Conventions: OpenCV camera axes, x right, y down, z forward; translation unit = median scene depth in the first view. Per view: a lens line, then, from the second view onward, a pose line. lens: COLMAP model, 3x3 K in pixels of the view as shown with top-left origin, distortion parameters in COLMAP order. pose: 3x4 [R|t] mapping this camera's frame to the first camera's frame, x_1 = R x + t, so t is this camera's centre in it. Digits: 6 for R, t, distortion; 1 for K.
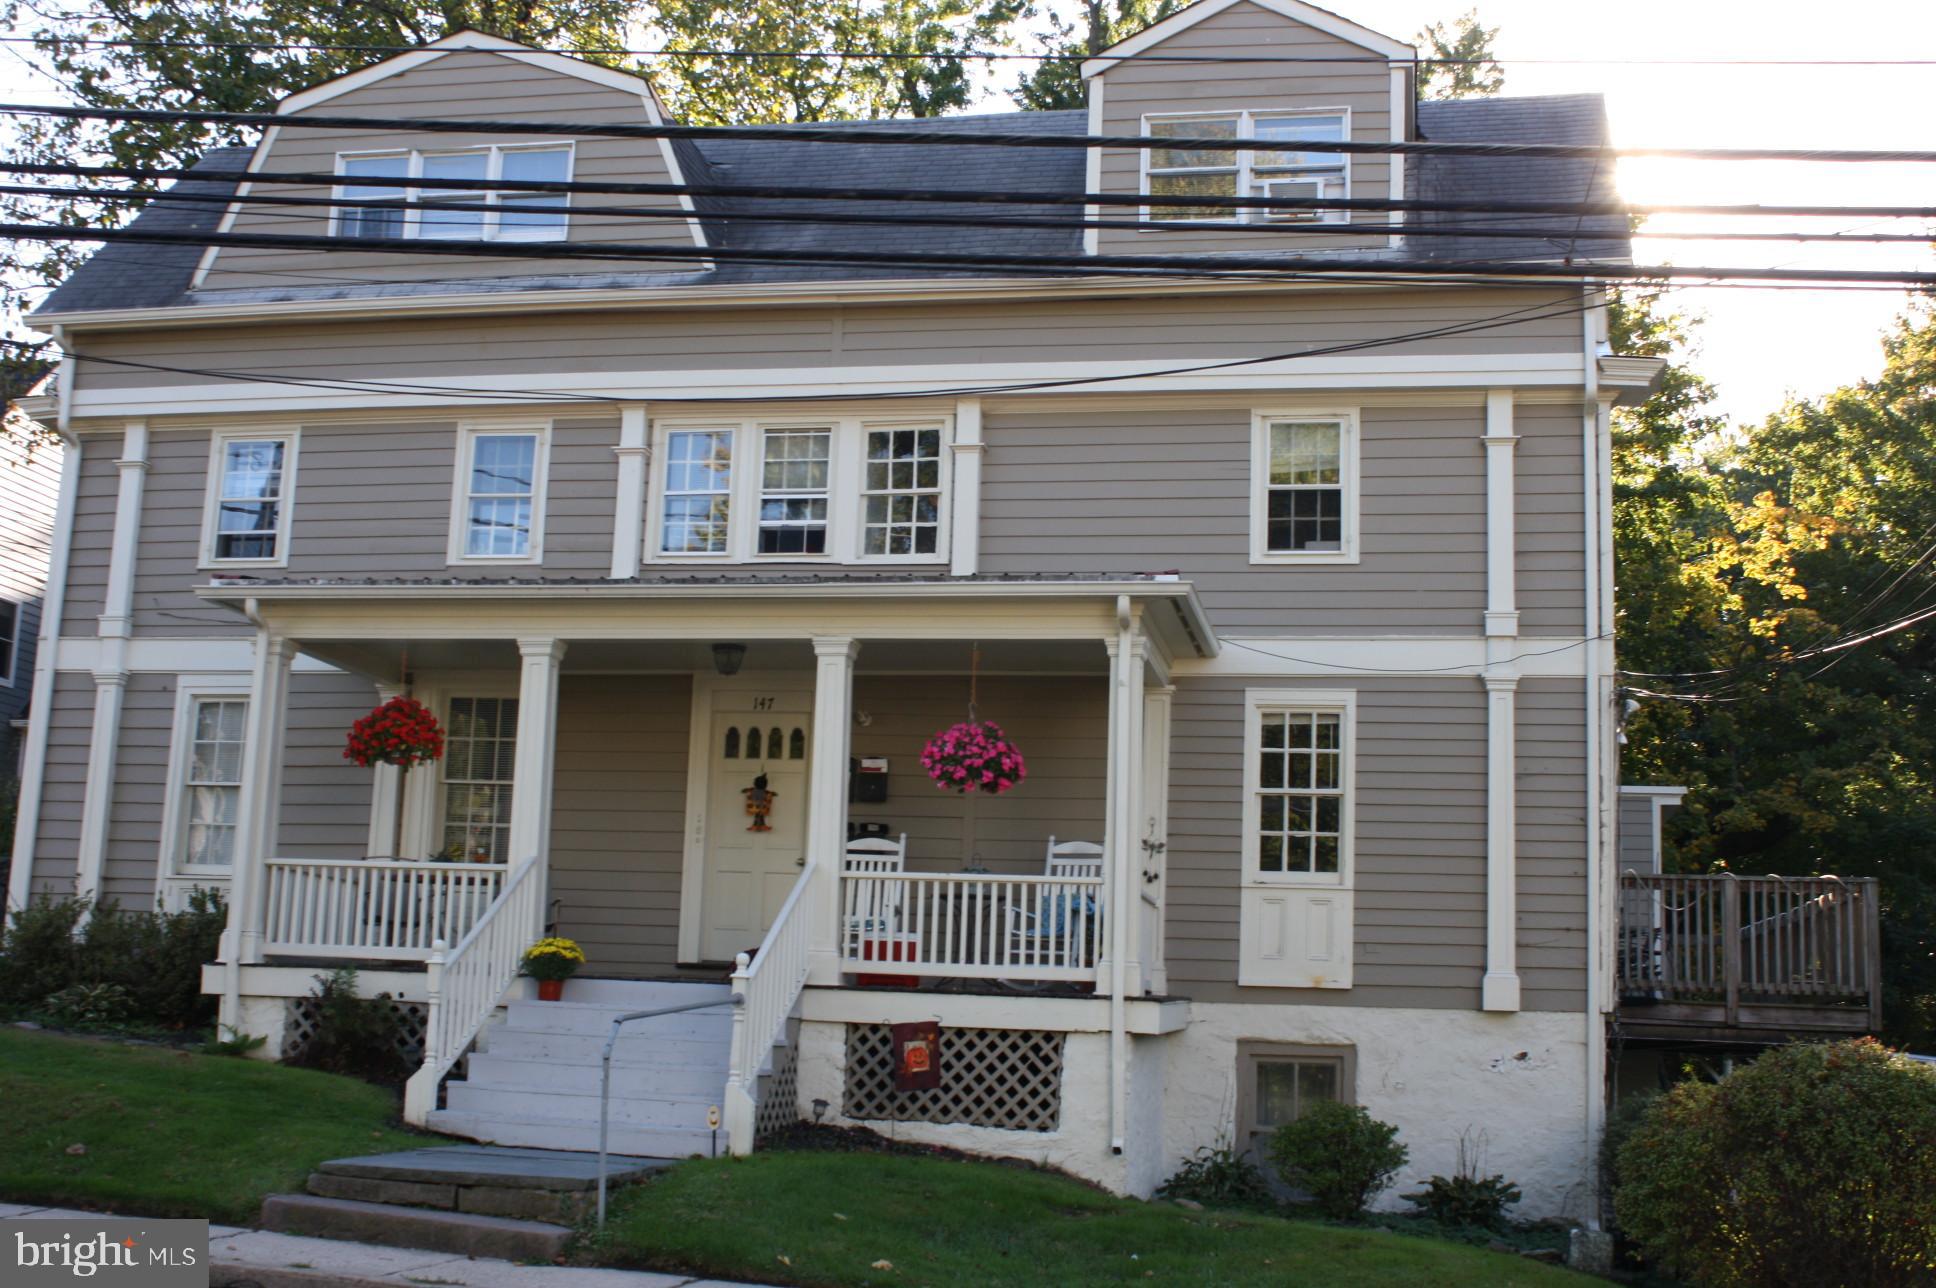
lens RADIAL K [[2302.7, 0, 924.6], [0, 2302.7, 643.4], [0, 0, 1]] dist [-0.105364, 0.163884]
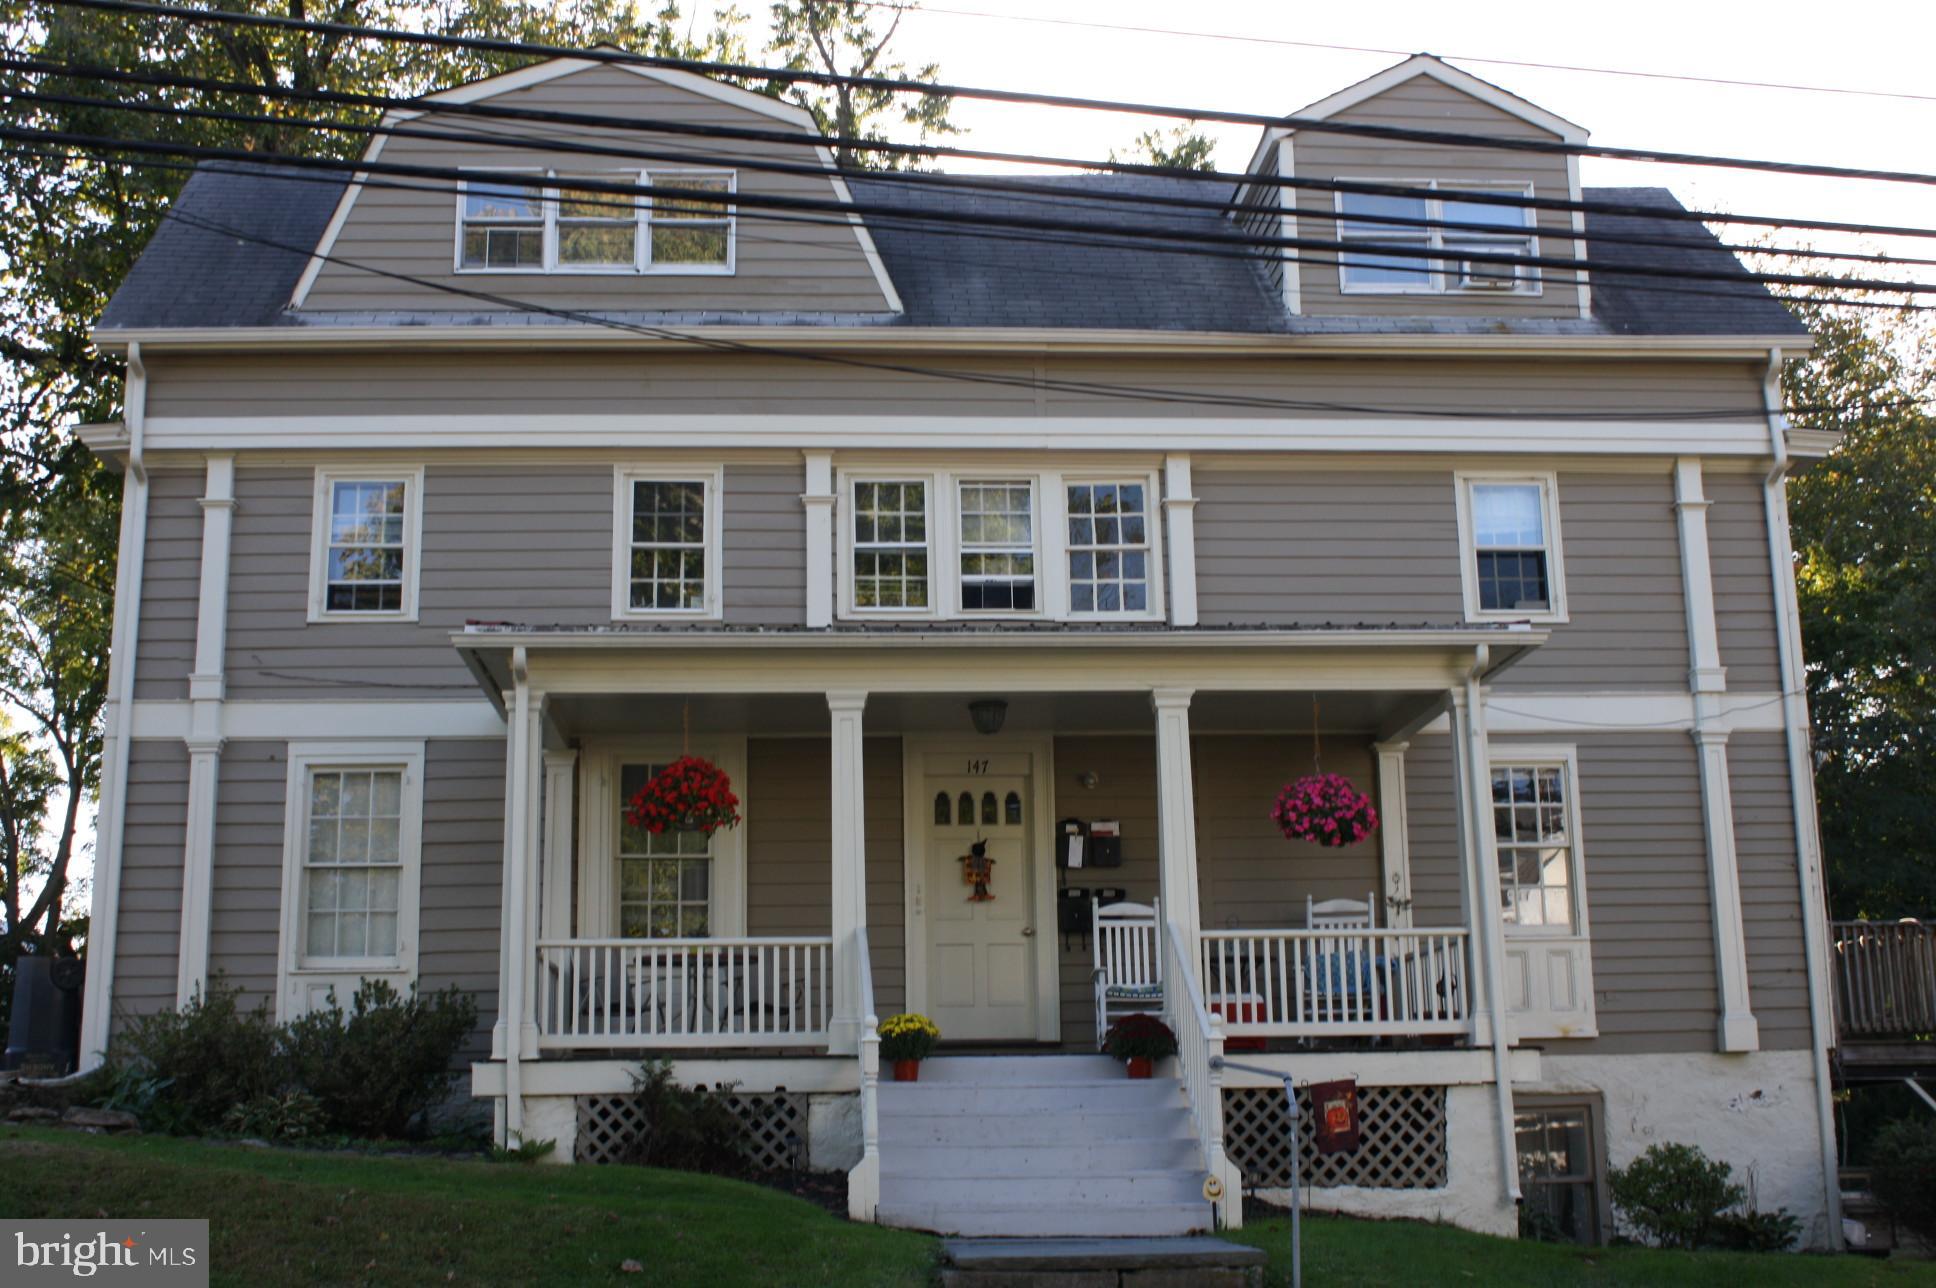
lens RADIAL K [[2302.7, 0, 924.6], [0, 2302.7, 643.4], [0, 0, 1]] dist [-0.105364, 0.163884]
pose [[0.963142, 0.006466, 0.268915, -0.369943], [0.006644, 0.998834, -0.047813, 0.021955], [-0.268911, 0.047837, 0.961976, 0.094130]]
